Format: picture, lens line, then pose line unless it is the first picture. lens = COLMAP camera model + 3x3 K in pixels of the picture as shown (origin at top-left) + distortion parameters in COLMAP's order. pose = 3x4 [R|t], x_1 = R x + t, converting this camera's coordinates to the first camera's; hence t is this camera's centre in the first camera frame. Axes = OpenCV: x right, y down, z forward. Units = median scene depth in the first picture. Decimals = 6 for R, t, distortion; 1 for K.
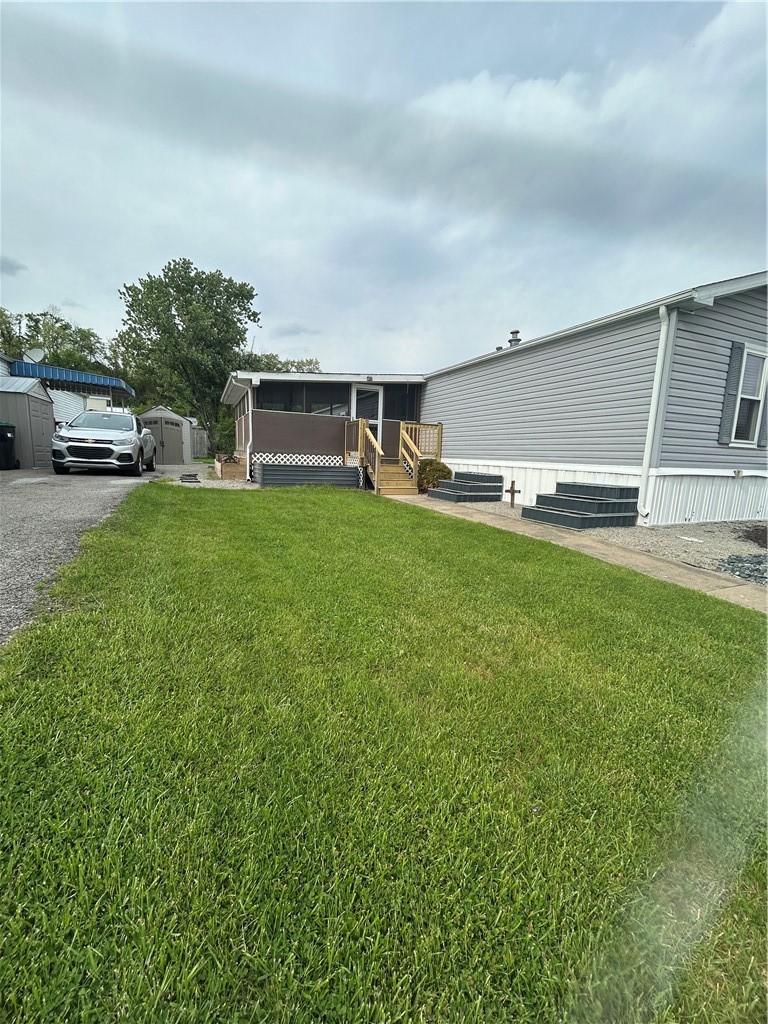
lens RADIAL K [[408.6, 0, 382.0], [0, 408.6, 515.0], [0, 0, 1]] dist [-0.005306, -0.000341]
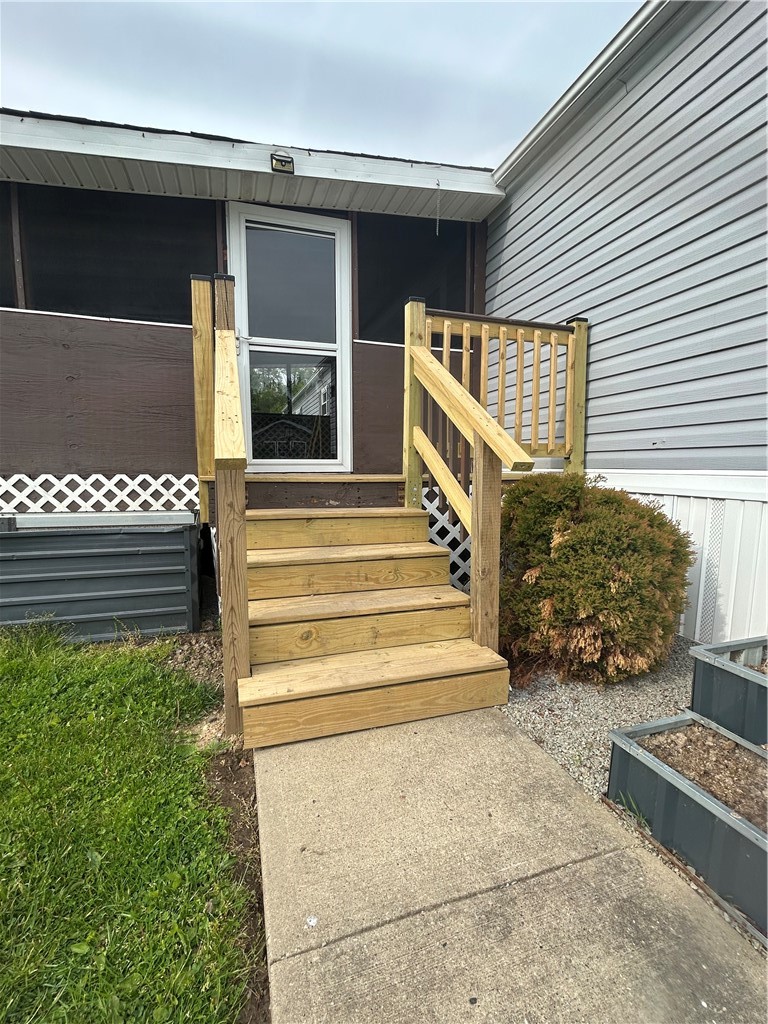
lens RADIAL K [[453.1, 0, 382.8], [0, 453.1, 514.6], [0, 0, 1]] dist [0.000940, 0.000031]
pose [[0.994591, -0.027027, -0.100294, 0.054778], [0.023905, 0.999195, -0.032201, -0.111019], [0.101083, 0.029629, 0.994437, 0.760513]]
